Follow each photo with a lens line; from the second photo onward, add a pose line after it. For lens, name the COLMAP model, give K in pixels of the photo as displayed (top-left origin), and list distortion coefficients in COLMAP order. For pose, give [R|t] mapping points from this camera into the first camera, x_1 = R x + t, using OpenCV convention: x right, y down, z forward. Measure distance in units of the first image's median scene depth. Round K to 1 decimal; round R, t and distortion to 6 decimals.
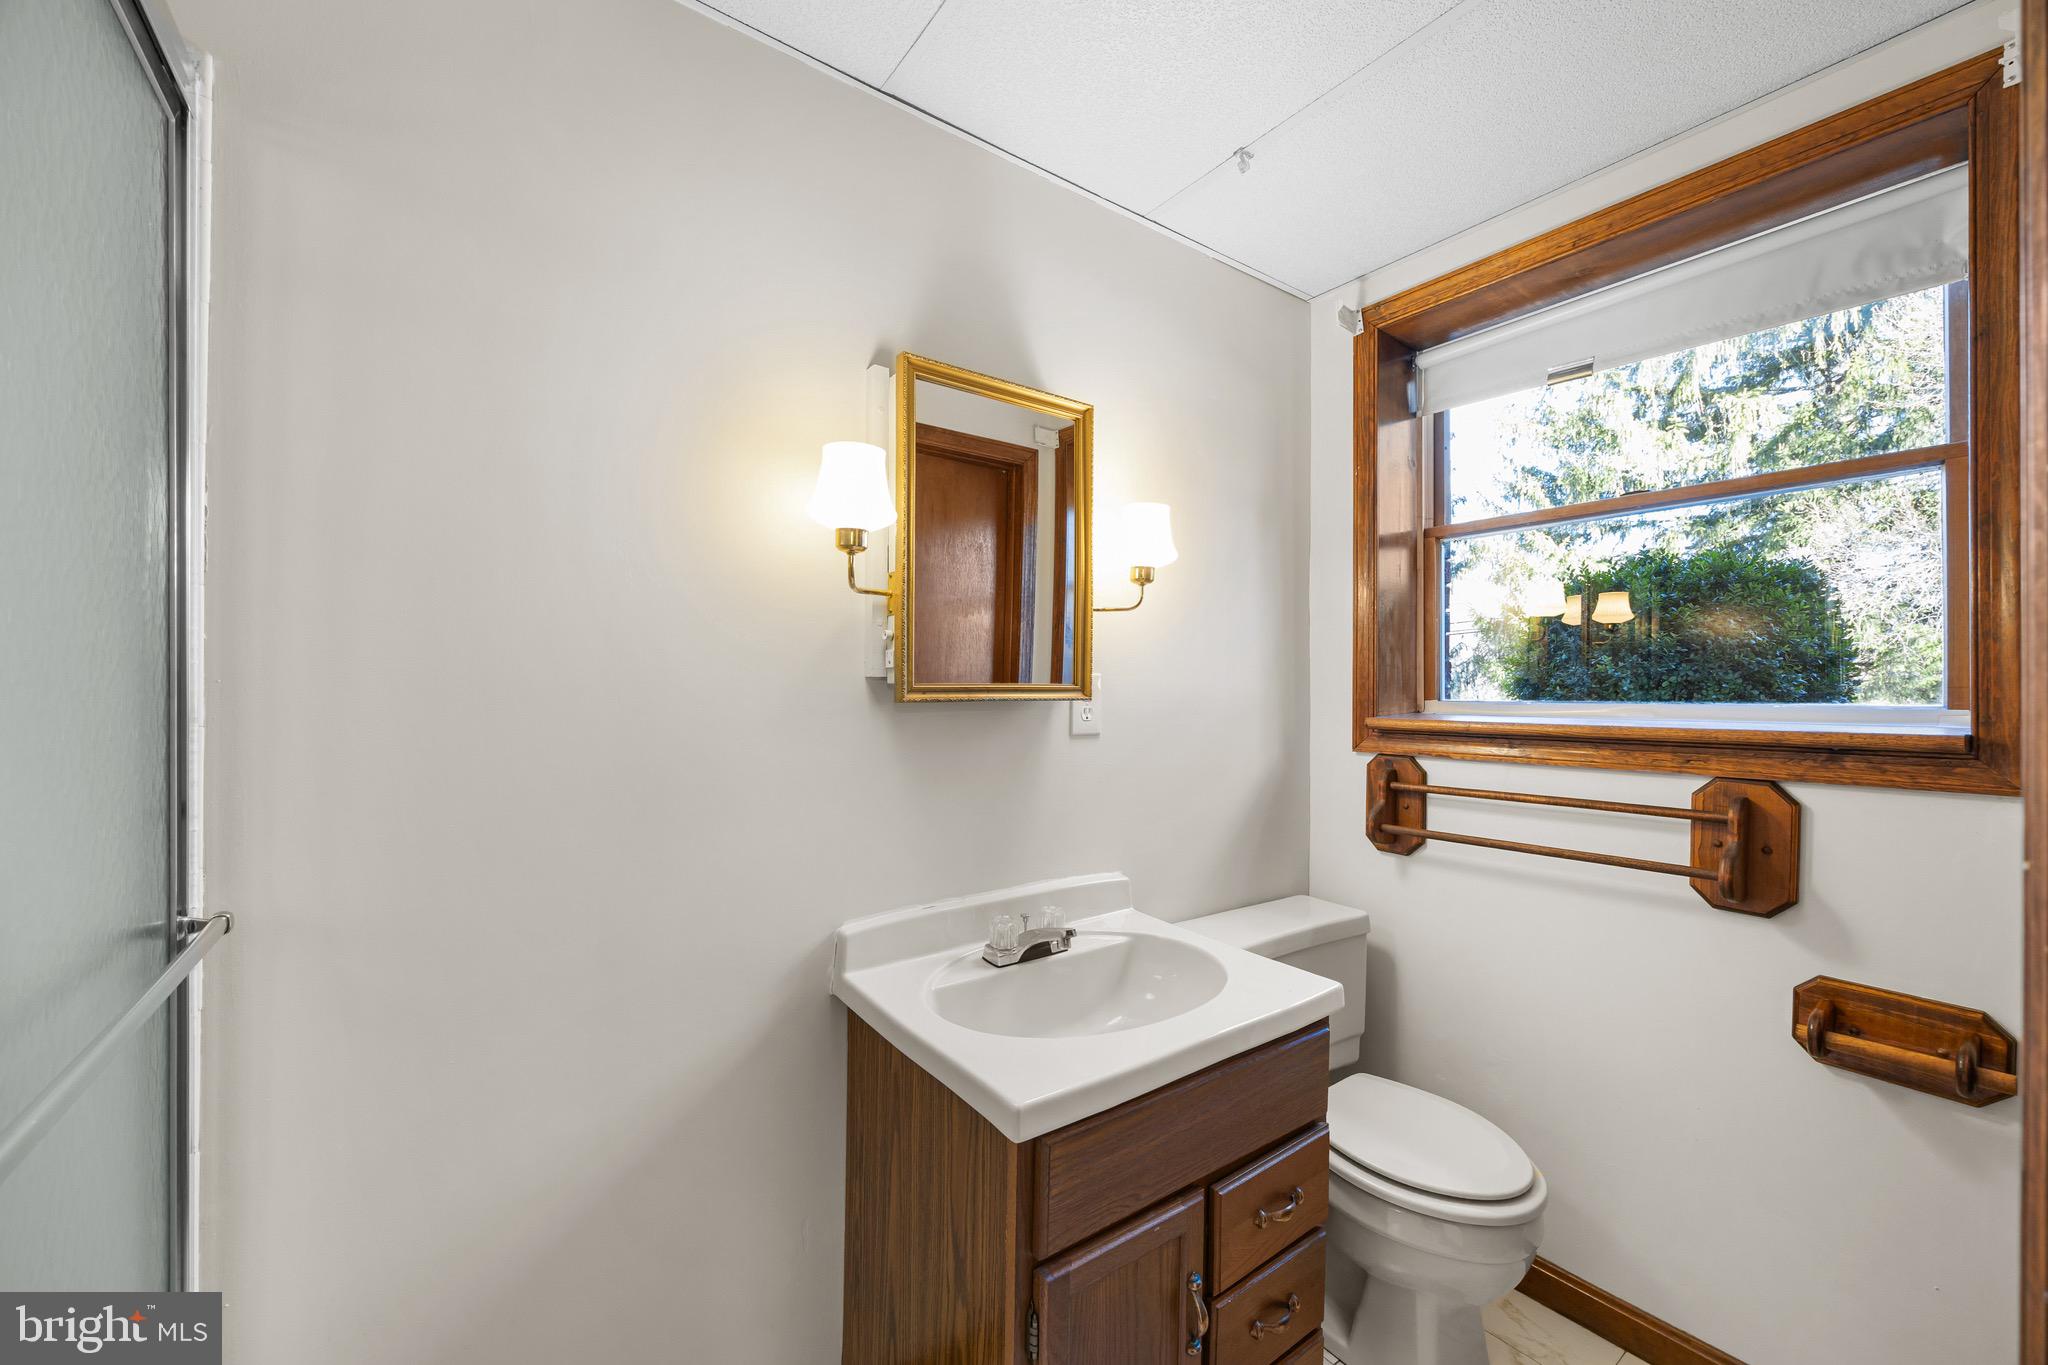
lens RADIAL K [[781.3, 0, 1015.6], [0, 781.3, 682.6], [0, 0, 1]] dist [-0.001941, -0.000066]
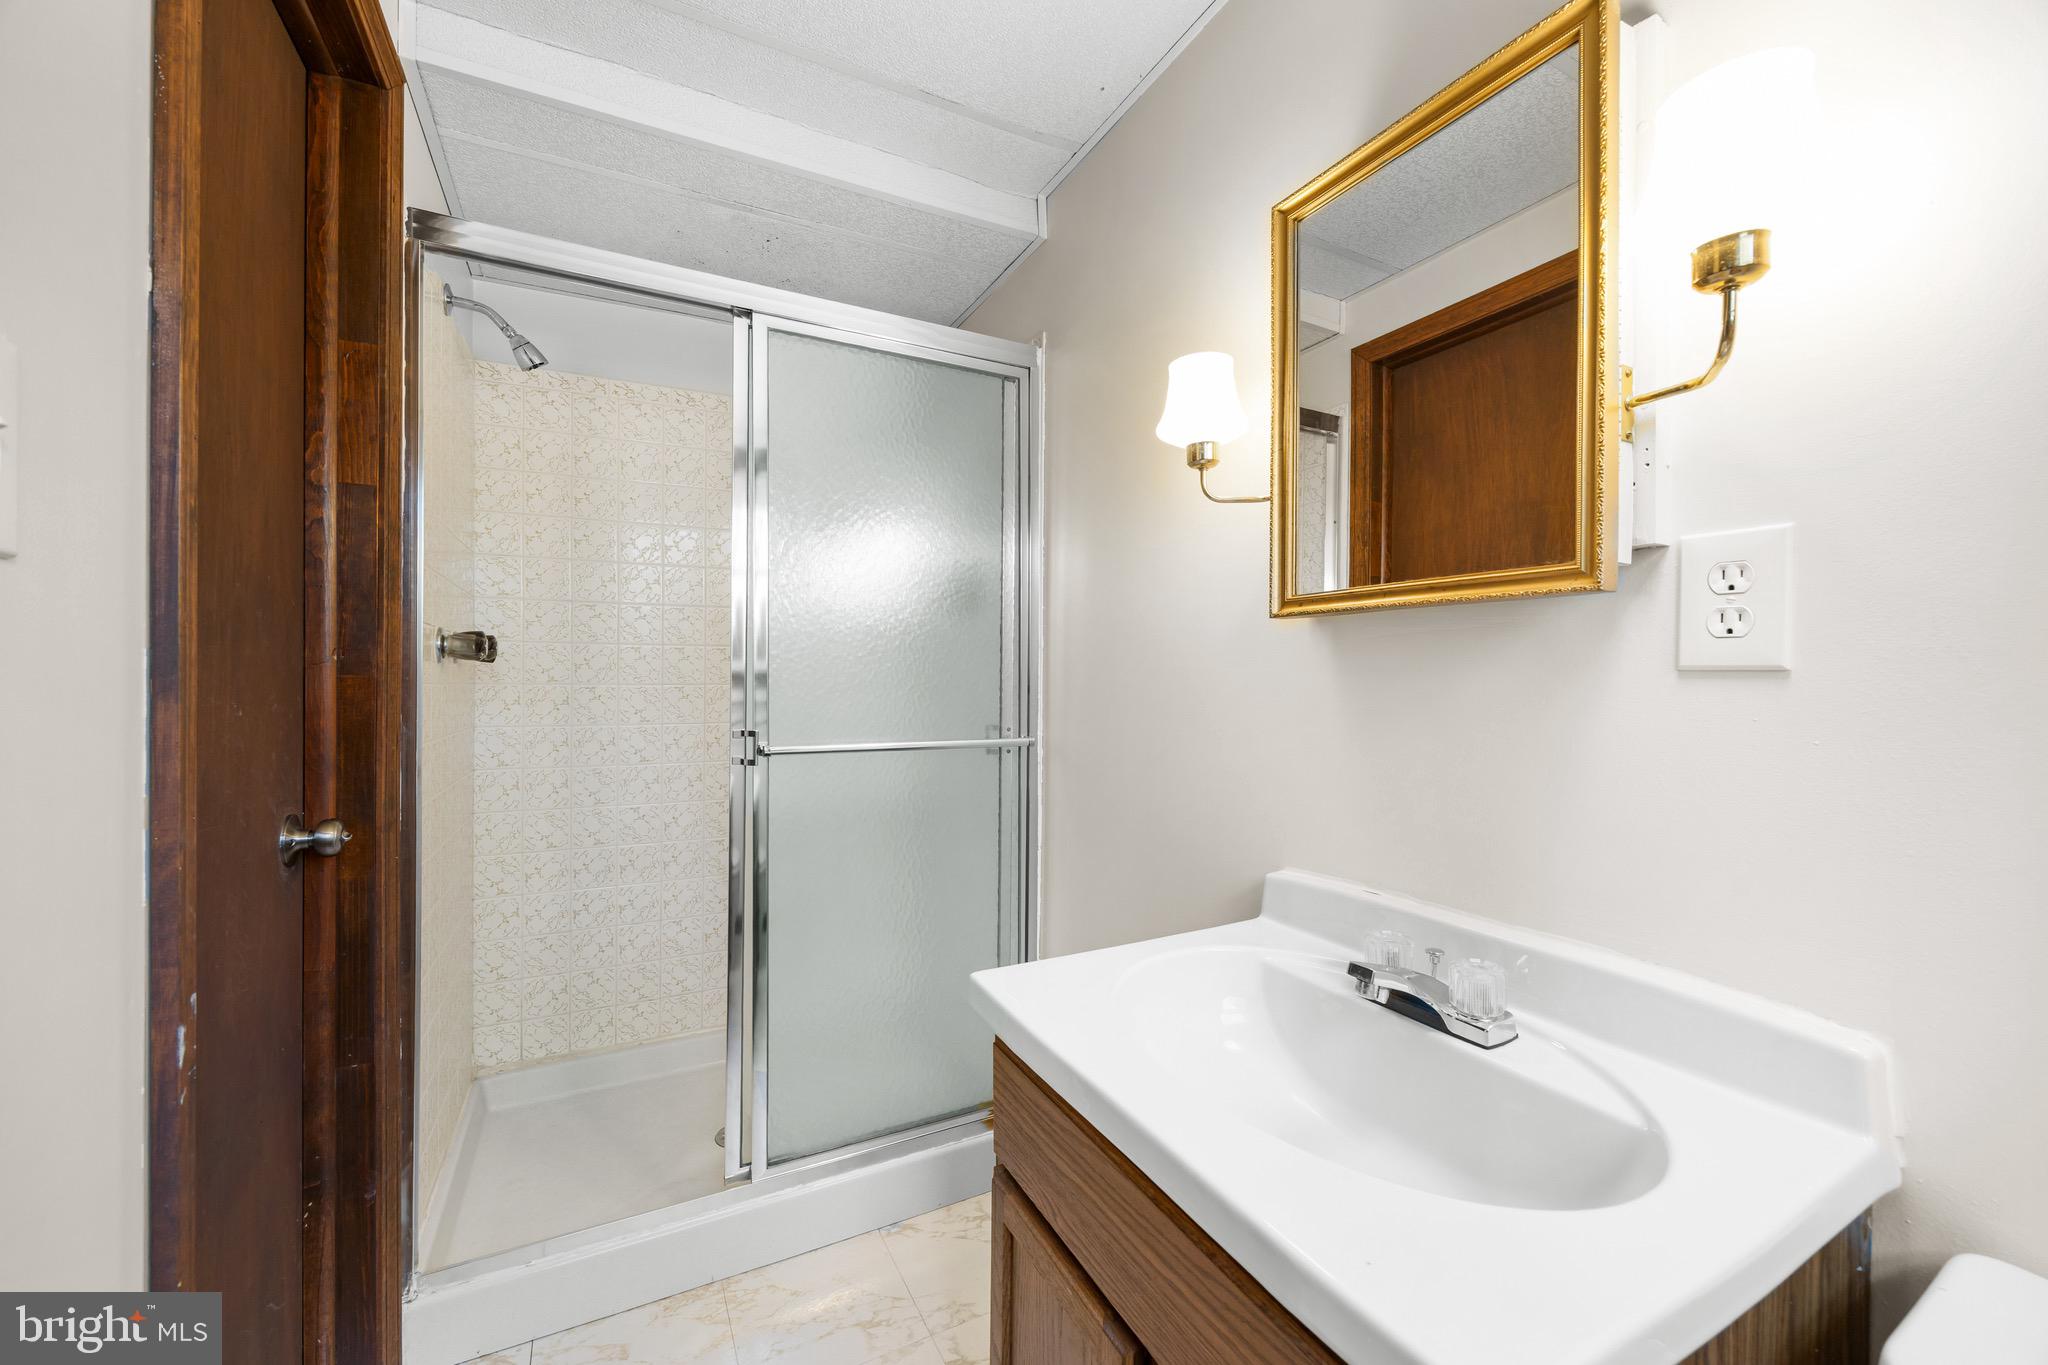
lens RADIAL K [[811.6, 0, 1024.0], [0, 811.6, 682.5], [0, 0, 1]] dist [-0.002024, -0.000115]
pose [[-0.148848, 0.000415, -0.988860, 0.670096], [-0.003666, 0.999993, 0.000972, 0.082953], [0.988853, 0.003769, -0.148845, 0.749599]]
